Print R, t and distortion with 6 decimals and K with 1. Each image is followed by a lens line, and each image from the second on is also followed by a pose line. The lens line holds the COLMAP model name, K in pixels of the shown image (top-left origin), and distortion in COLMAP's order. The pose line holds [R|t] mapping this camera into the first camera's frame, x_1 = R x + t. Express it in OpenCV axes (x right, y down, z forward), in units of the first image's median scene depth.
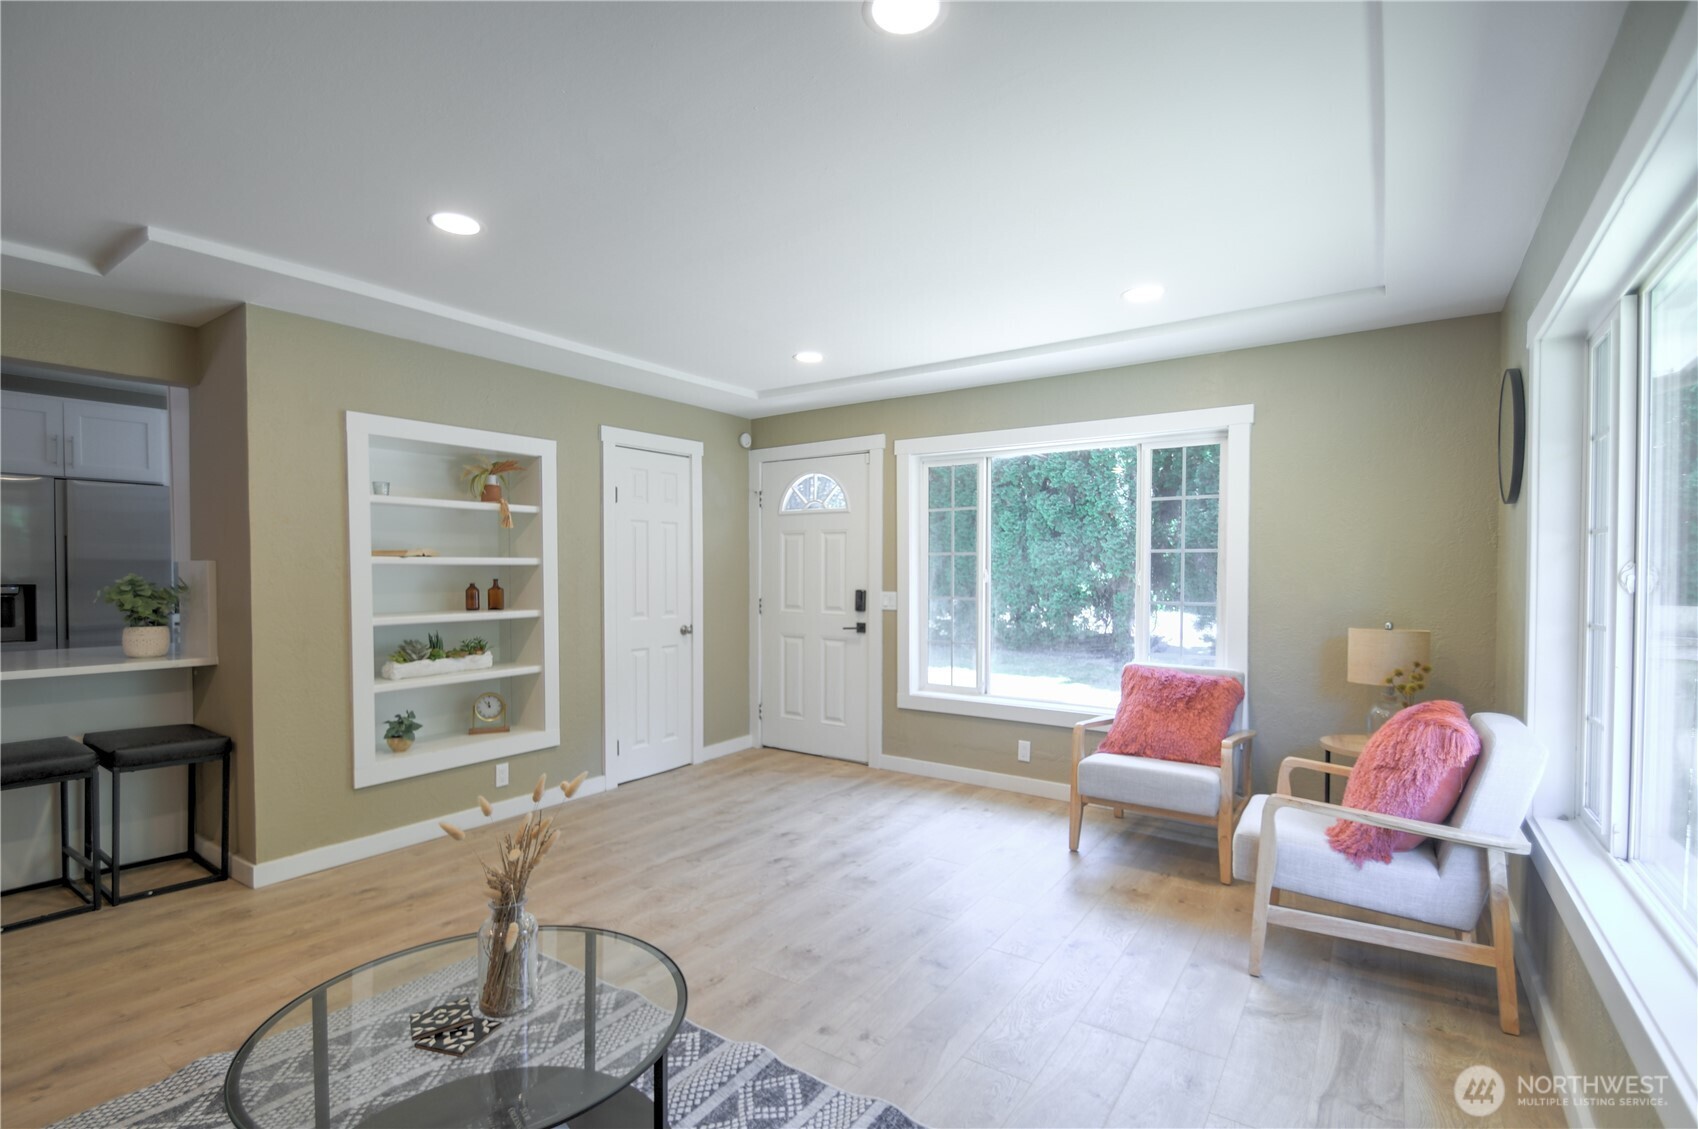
lens RADIAL K [[769.6, 0, 825.1], [0, 769.6, 580.6], [0, 0, 1]] dist [0.014132, -0.010165]
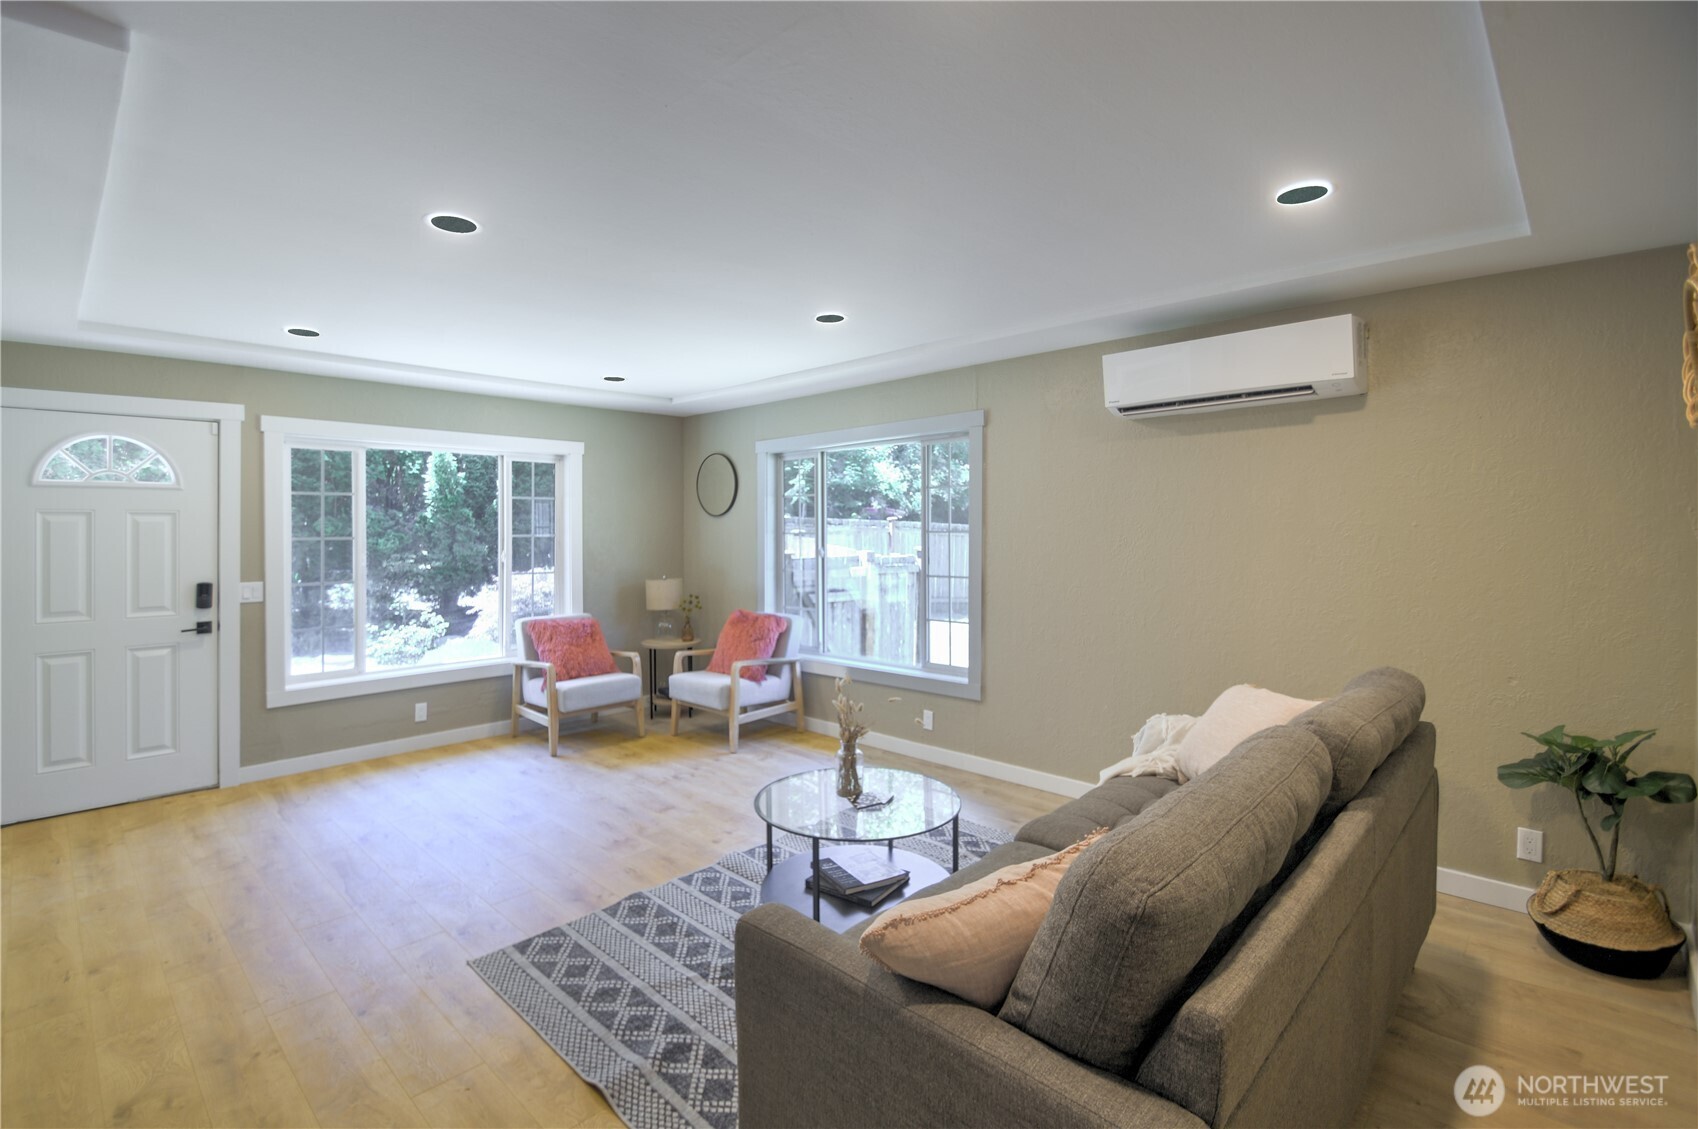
lens RADIAL K [[769.6, 0, 796.5], [0, 769.6, 549.7], [0, 0, 1]] dist [0.014132, -0.010165]
pose [[0.182050, -0.032569, 0.982750, -0.817311], [0.012115, 0.999450, 0.030879, -0.051099], [-0.983215, 0.006284, 0.182345, 0.265530]]
